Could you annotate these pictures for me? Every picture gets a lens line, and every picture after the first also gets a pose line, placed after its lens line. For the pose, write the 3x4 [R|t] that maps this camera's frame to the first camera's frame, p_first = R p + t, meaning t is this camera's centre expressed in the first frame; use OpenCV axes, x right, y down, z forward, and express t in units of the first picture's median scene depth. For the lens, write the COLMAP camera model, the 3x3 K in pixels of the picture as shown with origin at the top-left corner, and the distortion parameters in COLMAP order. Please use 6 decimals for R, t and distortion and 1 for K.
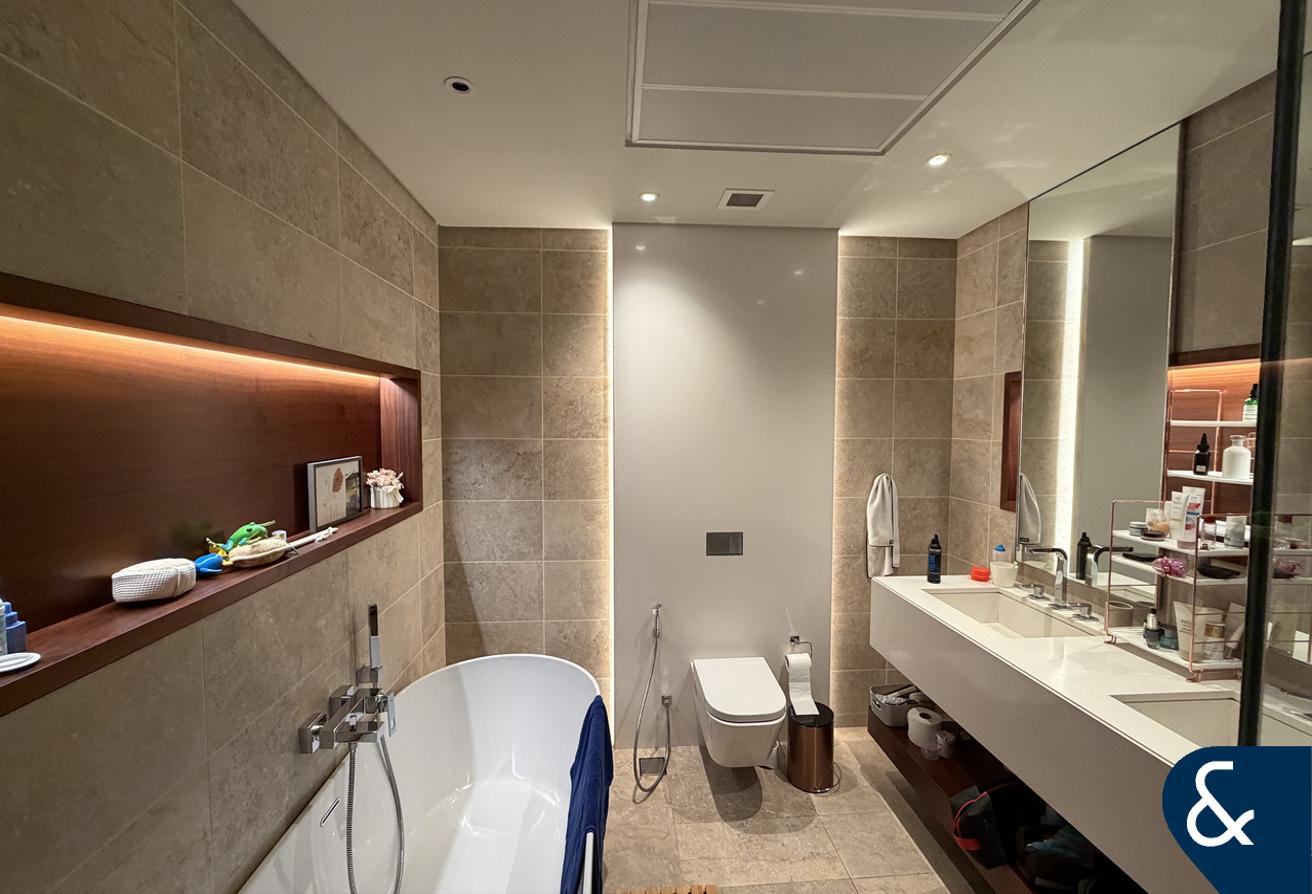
lens RADIAL K [[523.5, 0, 652.4], [0, 523.5, 445.0], [0, 0, 1]] dist [-0.000776, 0.000235]
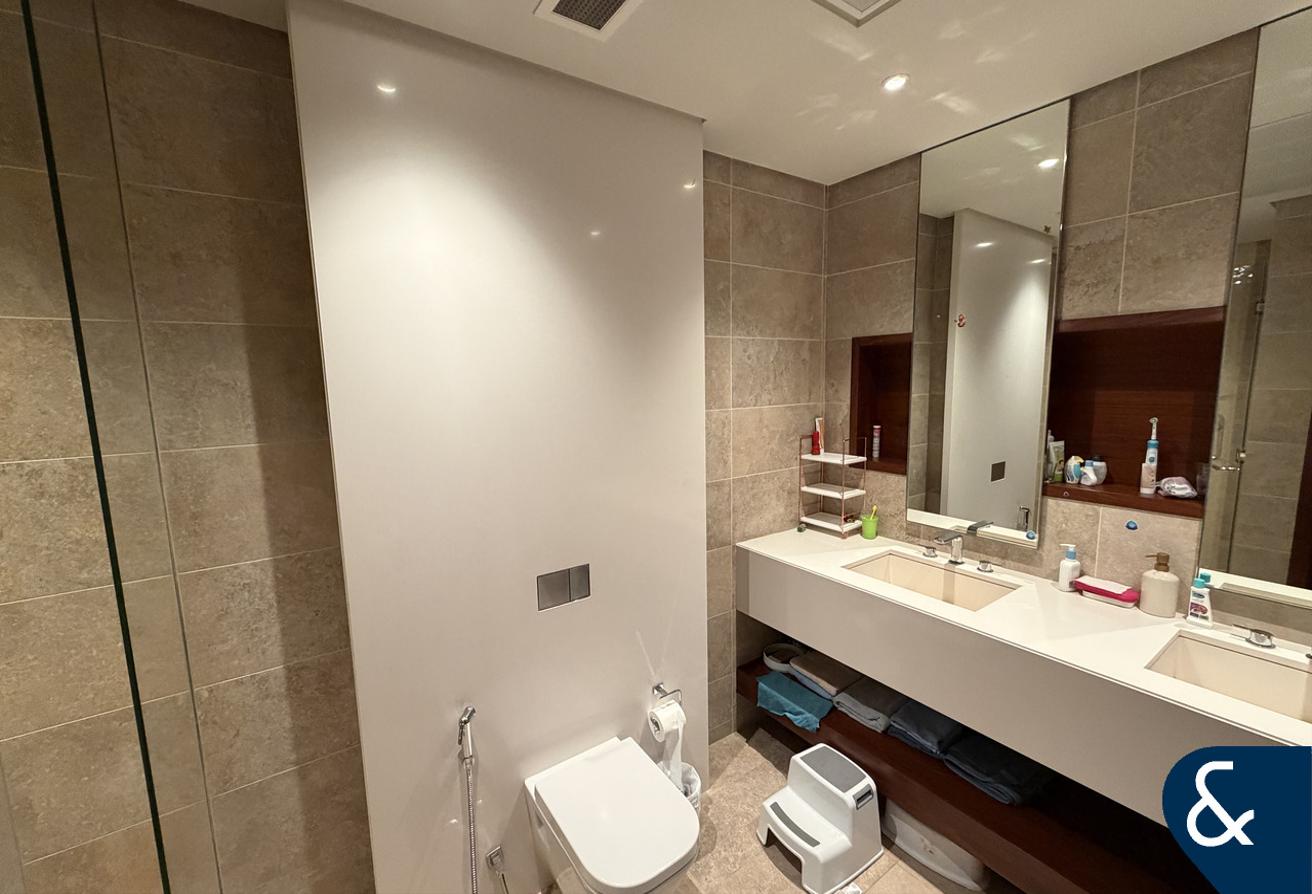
lens RADIAL K [[523.5, 0, 652.4], [0, 523.5, 445.0], [0, 0, 1]] dist [-0.000776, 0.000235]
pose [[0.720807, -0.103052, 0.685433, -0.229642], [0.068545, 0.994637, 0.077458, -0.033472], [-0.689739, -0.008849, 0.724004, 0.469286]]
